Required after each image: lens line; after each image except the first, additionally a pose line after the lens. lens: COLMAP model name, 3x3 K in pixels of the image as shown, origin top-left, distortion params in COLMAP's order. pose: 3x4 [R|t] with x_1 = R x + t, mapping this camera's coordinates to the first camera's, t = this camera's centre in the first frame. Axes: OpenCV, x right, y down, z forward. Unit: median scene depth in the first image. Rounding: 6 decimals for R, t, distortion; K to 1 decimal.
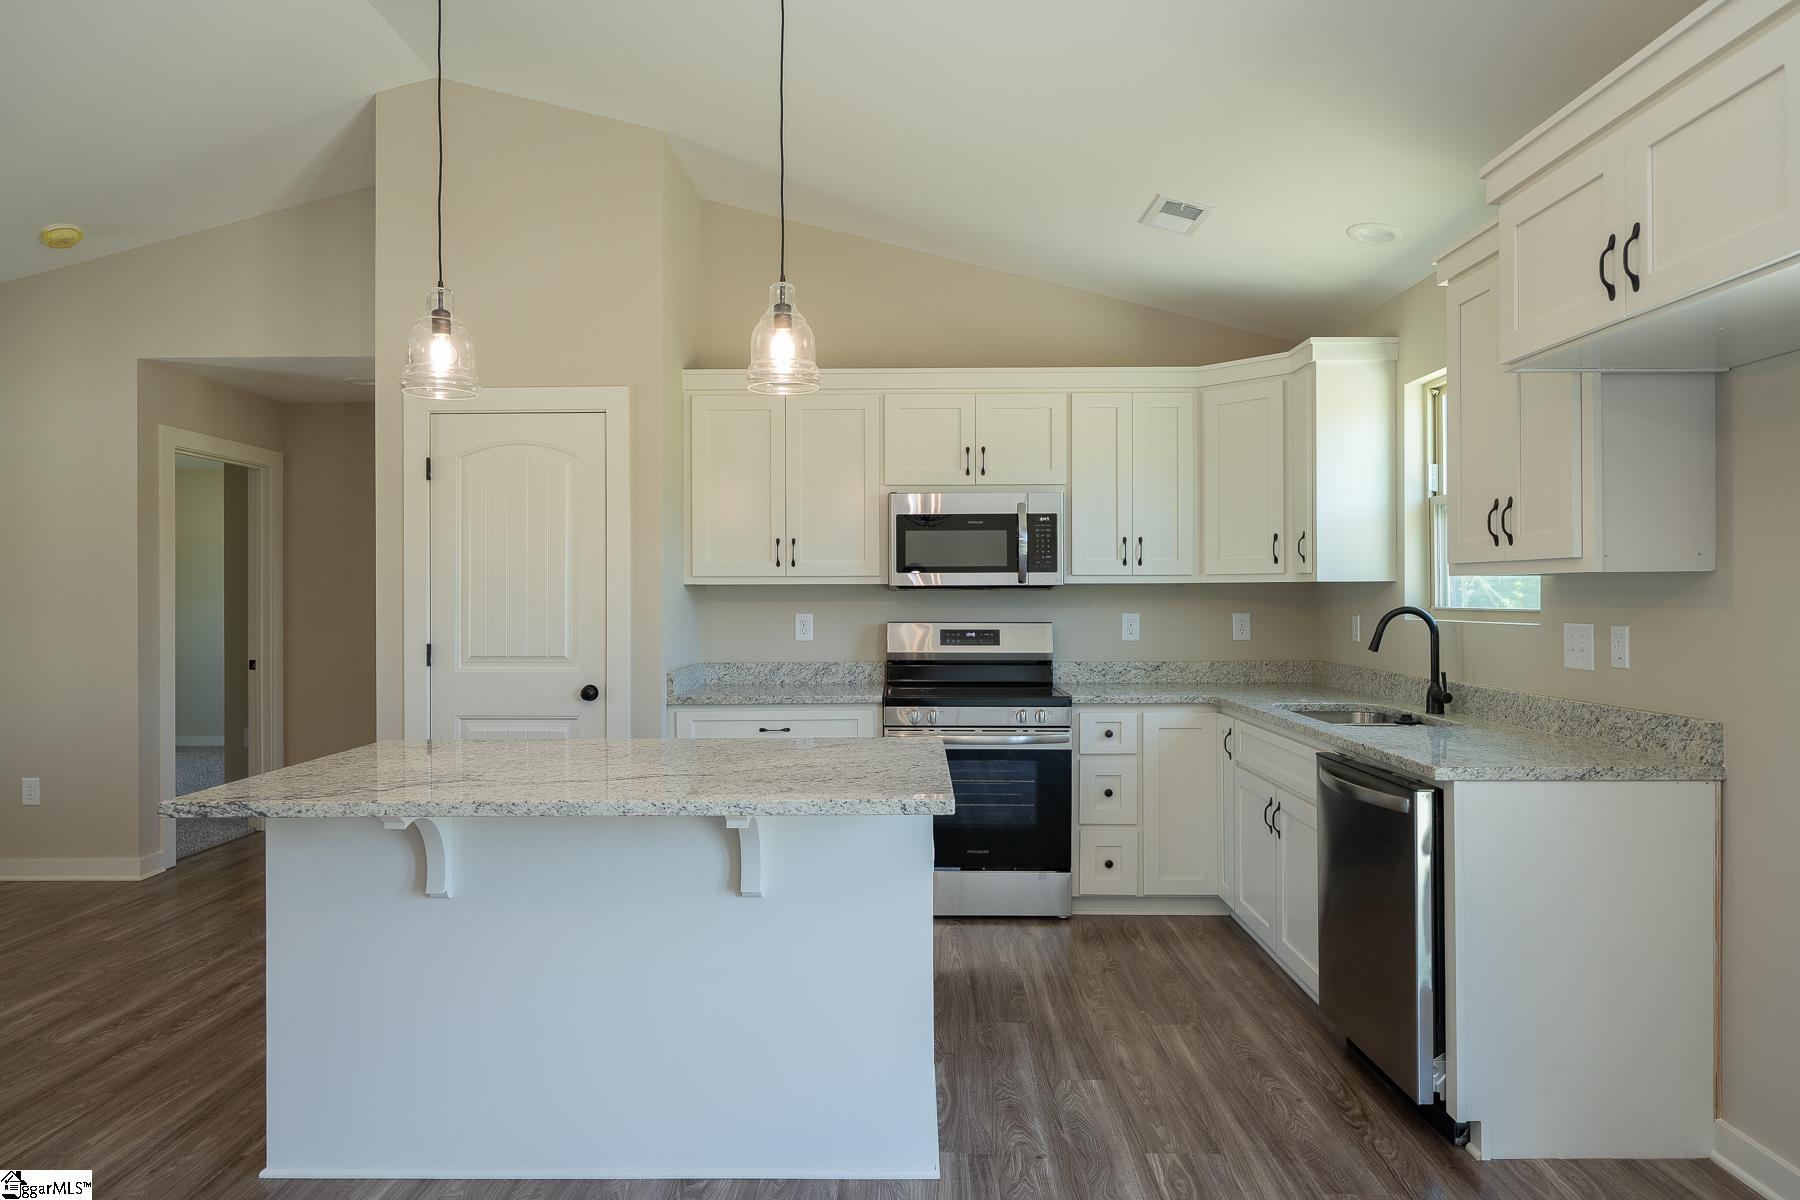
lens RADIAL K [[1091.8, 0, 901.5], [0, 1091.8, 596.4], [0, 0, 1]] dist [-0.000353, 0.000244]
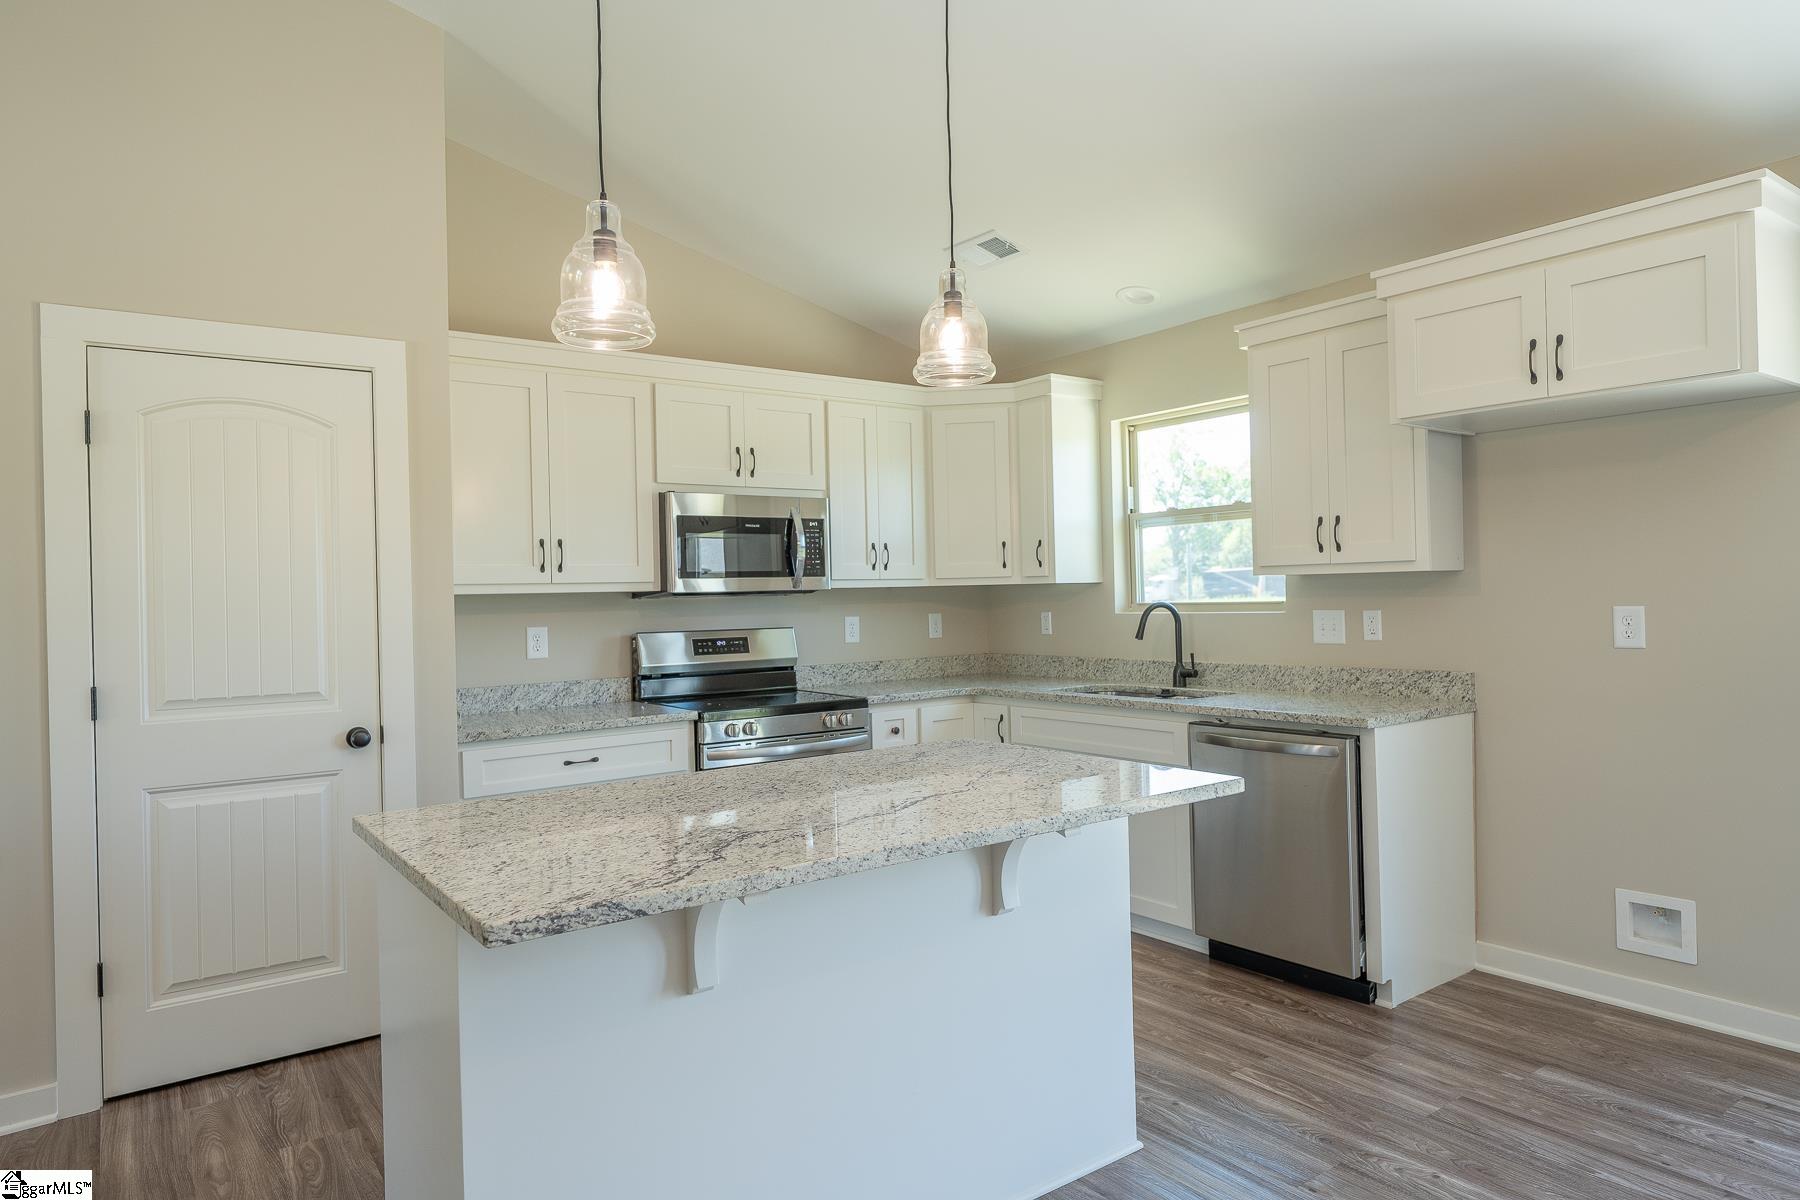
lens RADIAL K [[1091.8, 0, 901.5], [0, 1091.8, 596.4], [0, 0, 1]] dist [-0.000353, 0.000244]
pose [[0.799142, -0.016131, 0.600925, -0.431736], [0.021389, 0.999770, -0.001607, -0.000893], [-0.600761, 0.014138, 0.799304, 0.161103]]
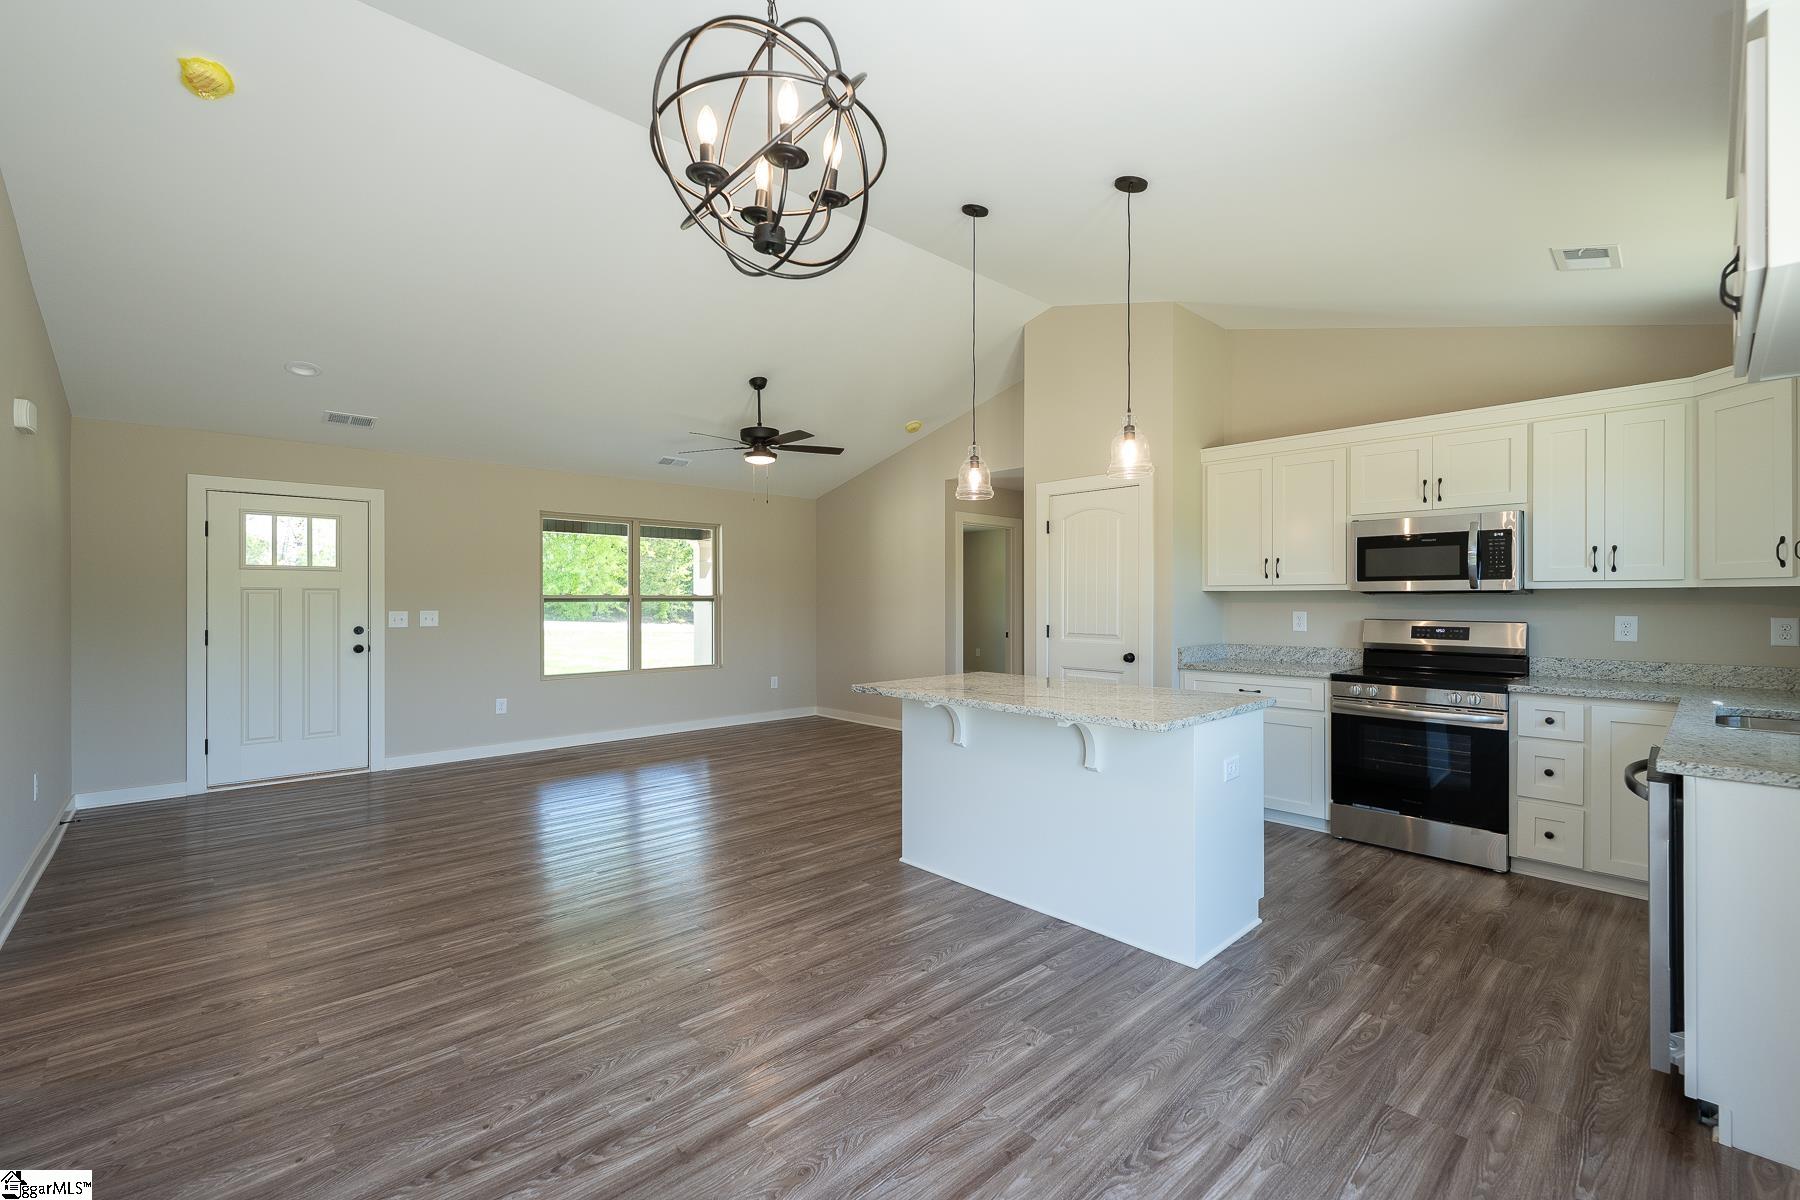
lens RADIAL K [[760.7, 0, 893.3], [0, 760.7, 601.1], [0, 0, 1]] dist [-0.001897, -0.000085]
pose [[0.687393, 0.005227, -0.726267, 0.294178], [-0.001594, 0.999983, 0.005689, -0.002381], [0.726284, -0.002753, 0.687389, -0.040504]]
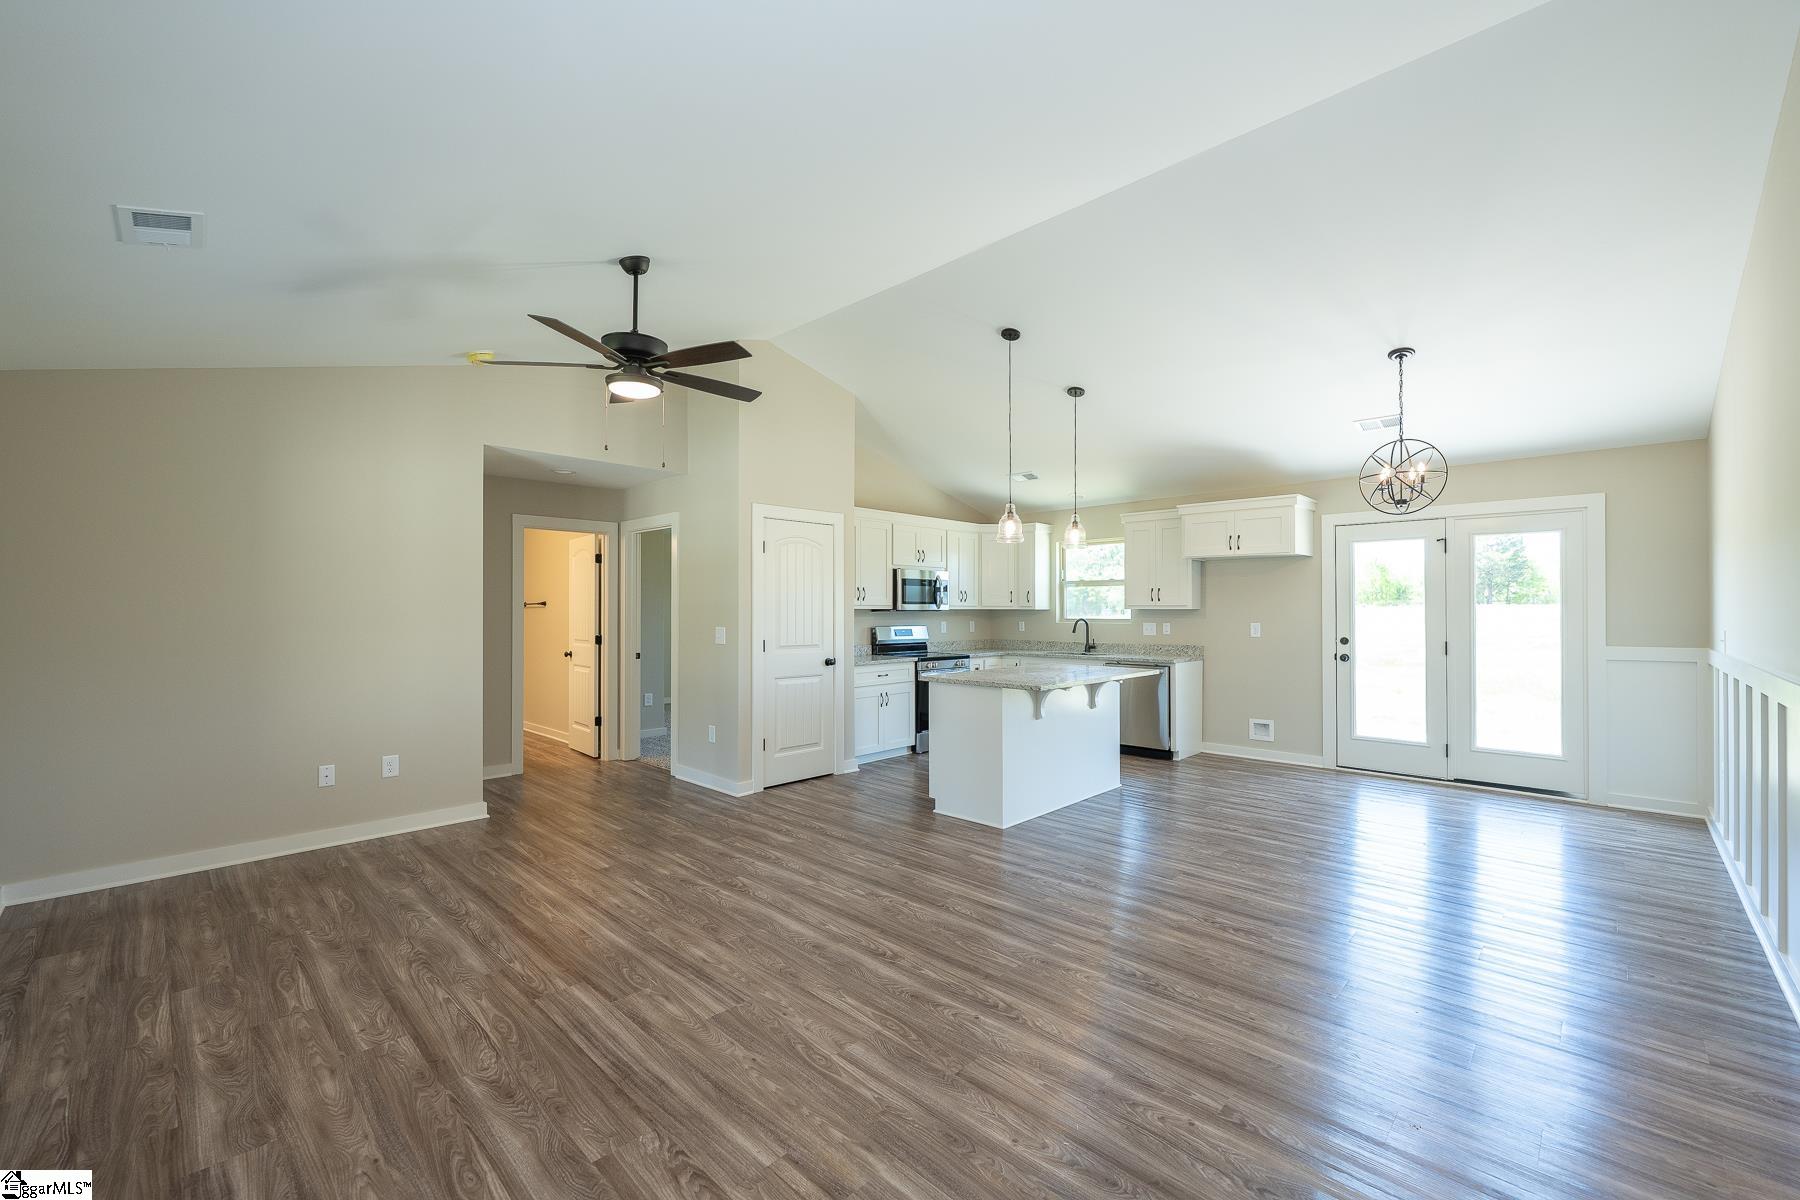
lens RADIAL K [[737.3, 0, 908.8], [0, 737.3, 607.6], [0, 0, 1]] dist [0.000292, 0.000009]
pose [[0.677784, 0.006834, 0.735229, -1.178468], [-0.002337, 0.999972, -0.007141, -0.003788], [-0.735257, 0.003122, 0.677781, -0.042729]]
